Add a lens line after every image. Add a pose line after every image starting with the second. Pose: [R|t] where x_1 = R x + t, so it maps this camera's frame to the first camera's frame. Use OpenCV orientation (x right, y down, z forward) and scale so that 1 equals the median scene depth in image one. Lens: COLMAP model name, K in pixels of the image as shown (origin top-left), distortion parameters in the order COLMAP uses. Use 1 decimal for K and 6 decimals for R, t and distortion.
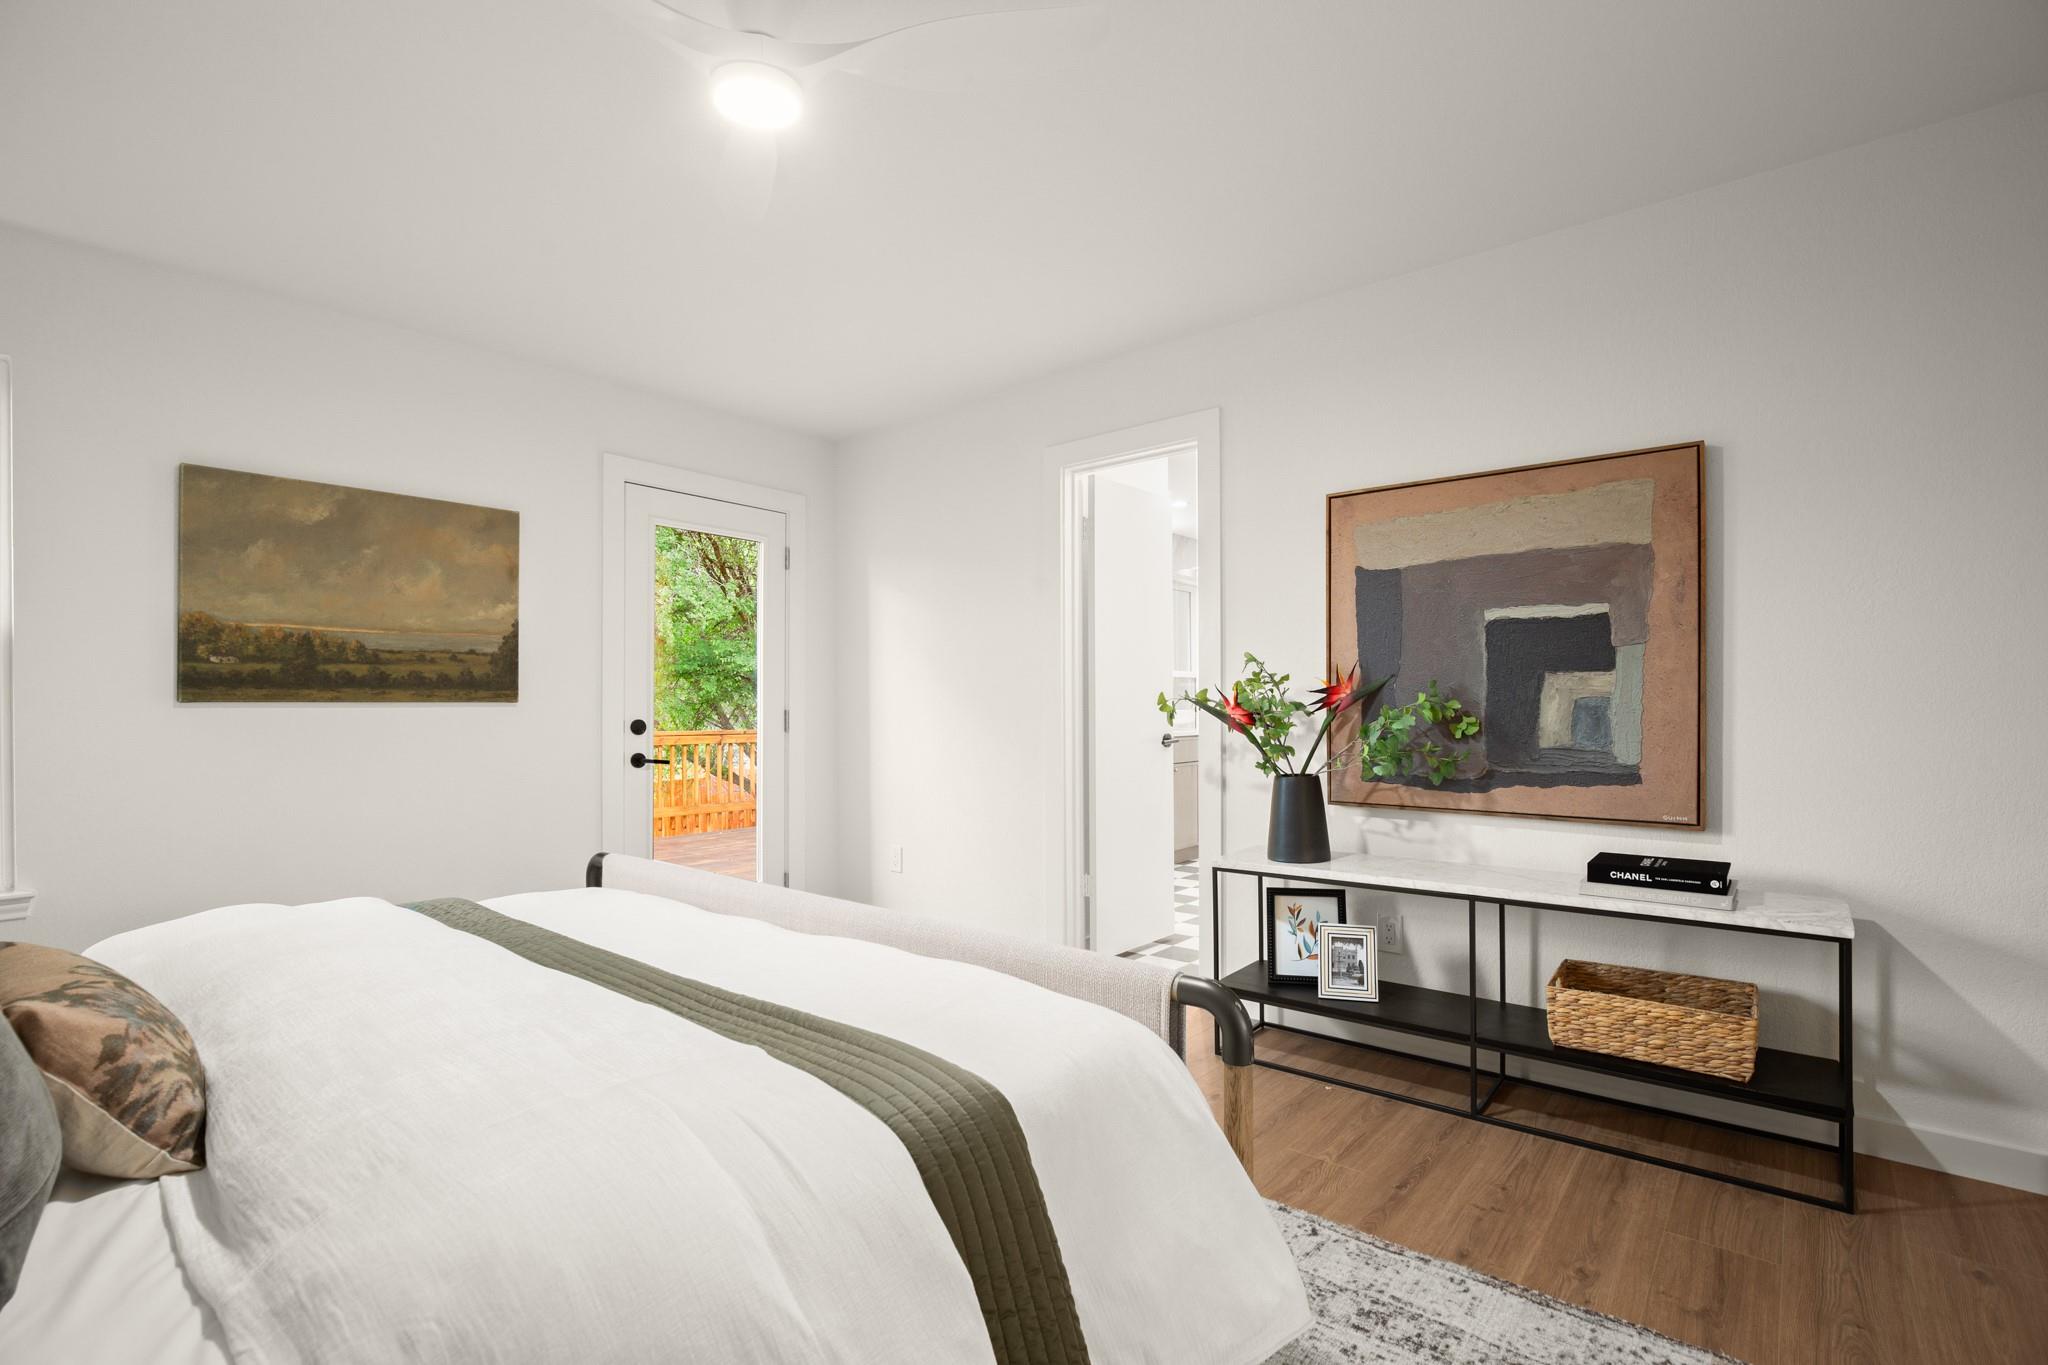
lens RADIAL K [[957.1, 0, 1029.4], [0, 957.1, 691.7], [0, 0, 1]] dist [-0.002925, -0.000617]
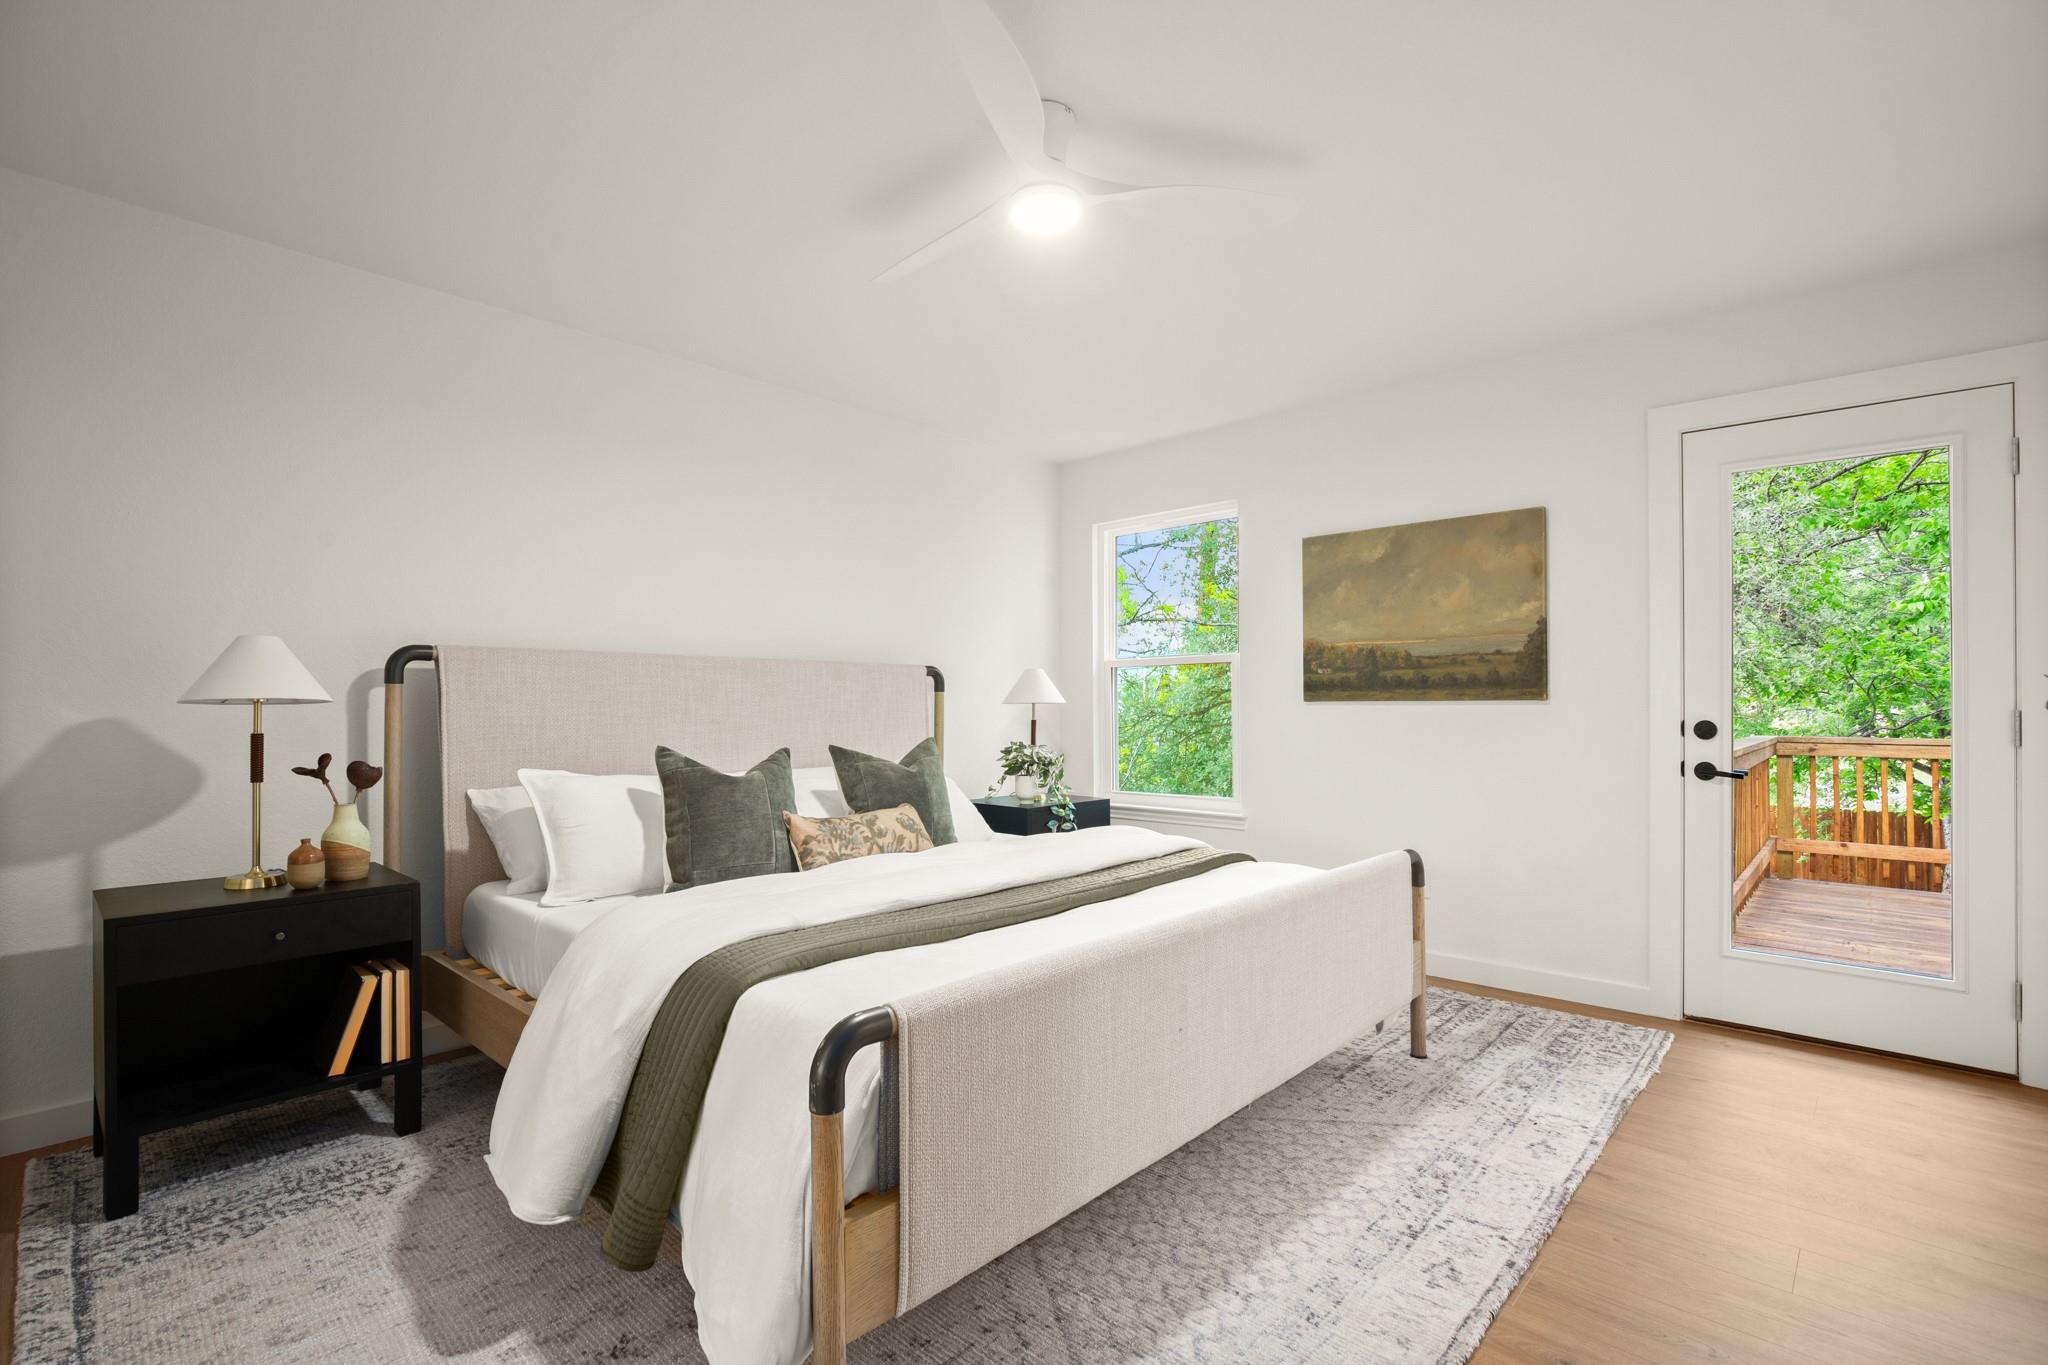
lens RADIAL K [[957.1, 0, 1029.4], [0, 957.1, 691.7], [0, 0, 1]] dist [-0.002925, -0.000617]
pose [[-0.067635, -0.008426, -0.997675, 0.516467], [0.018795, 0.999776, -0.009717, 0.002166], [0.997533, -0.019409, -0.067461, 0.575719]]
